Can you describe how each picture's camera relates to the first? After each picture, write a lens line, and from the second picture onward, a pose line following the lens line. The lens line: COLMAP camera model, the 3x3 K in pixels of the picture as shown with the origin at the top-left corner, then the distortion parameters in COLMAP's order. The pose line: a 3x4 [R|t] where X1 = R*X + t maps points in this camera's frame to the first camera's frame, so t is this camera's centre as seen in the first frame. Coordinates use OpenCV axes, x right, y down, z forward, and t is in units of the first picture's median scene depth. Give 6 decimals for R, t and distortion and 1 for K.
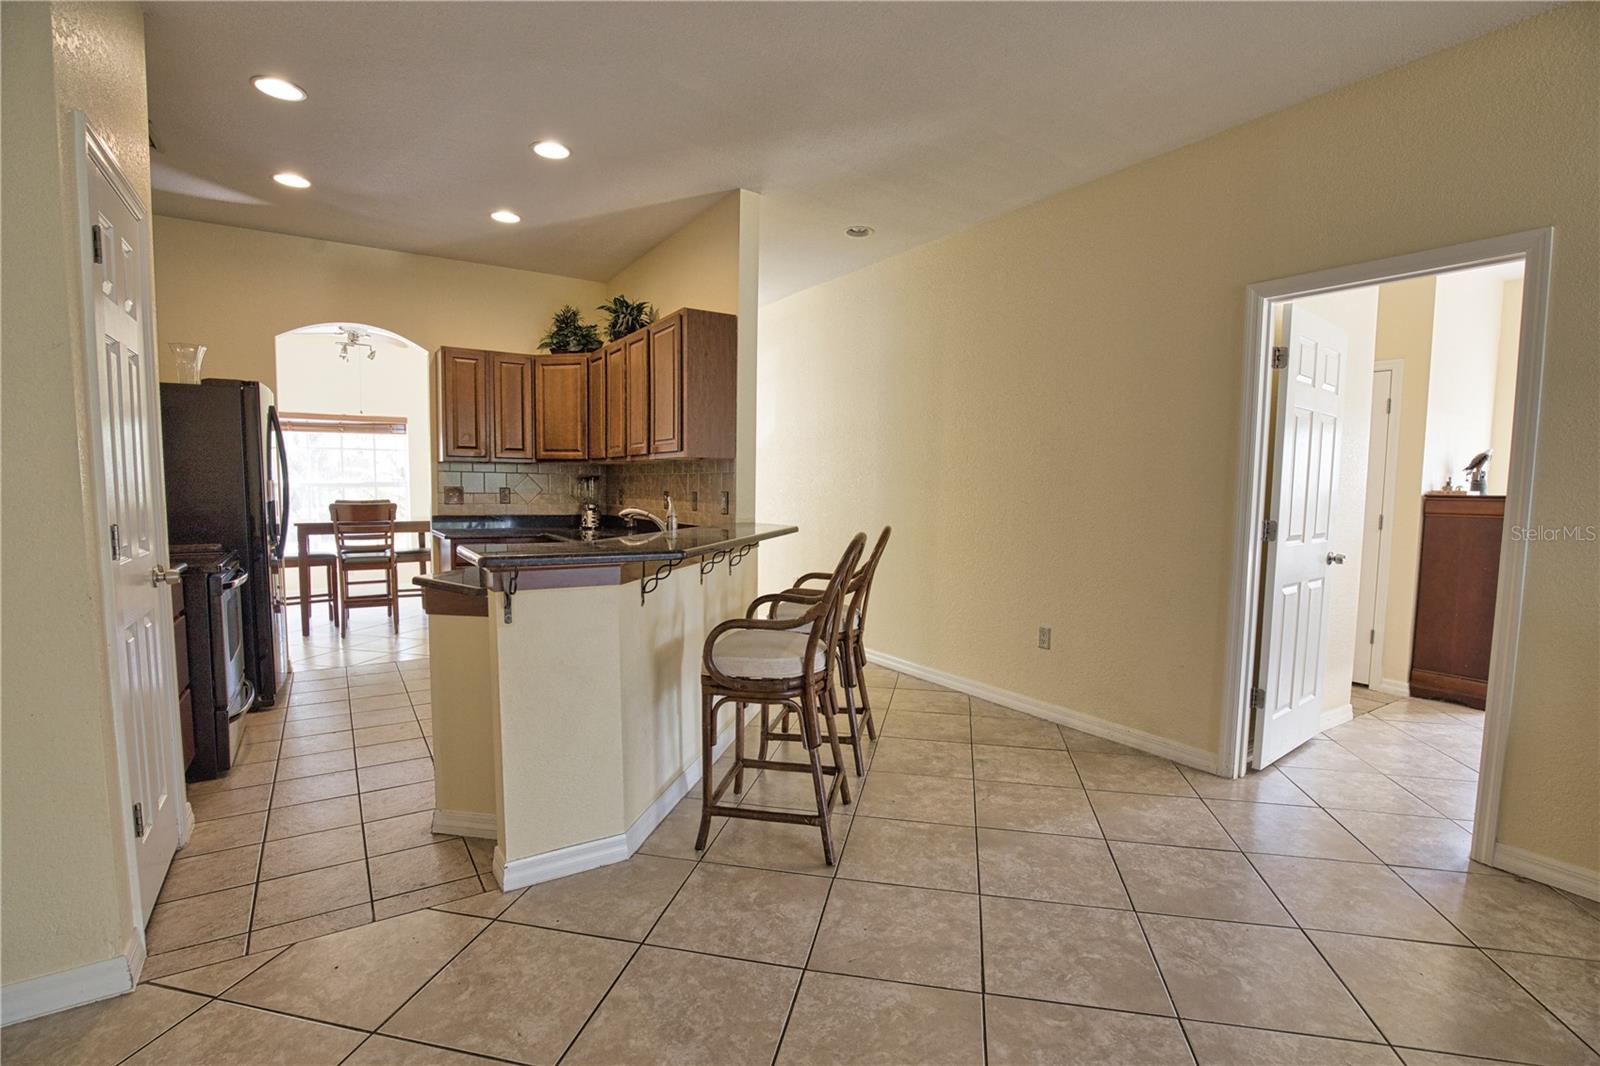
lens RADIAL K [[731.7, 0, 794.5], [0, 731.7, 539.1], [0, 0, 1]] dist [-0.036049, 0.007233]
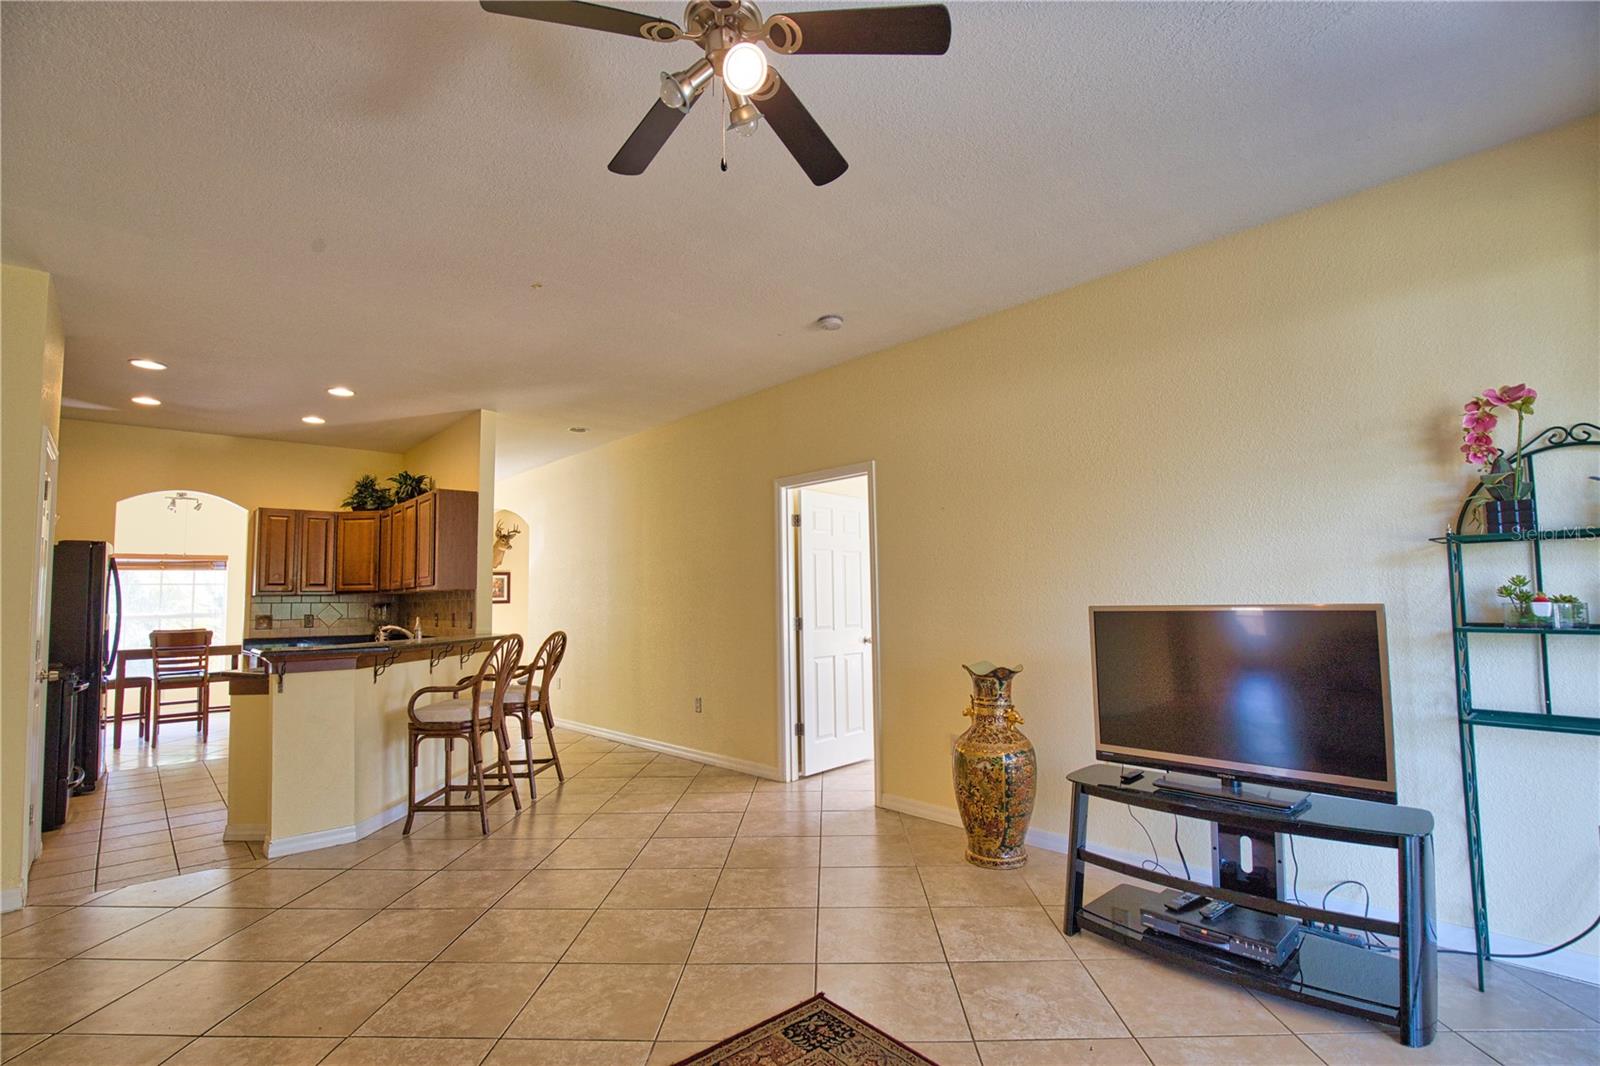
lens RADIAL K [[731.7, 0, 800.8], [0, 731.7, 535.7], [0, 0, 1]] dist [-0.036049, 0.007233]
pose [[0.982726, -0.017968, 0.184194, 0.237914], [0.047506, 0.986418, -0.157238, 0.034765], [-0.178867, 0.163272, 0.970231, -0.432995]]
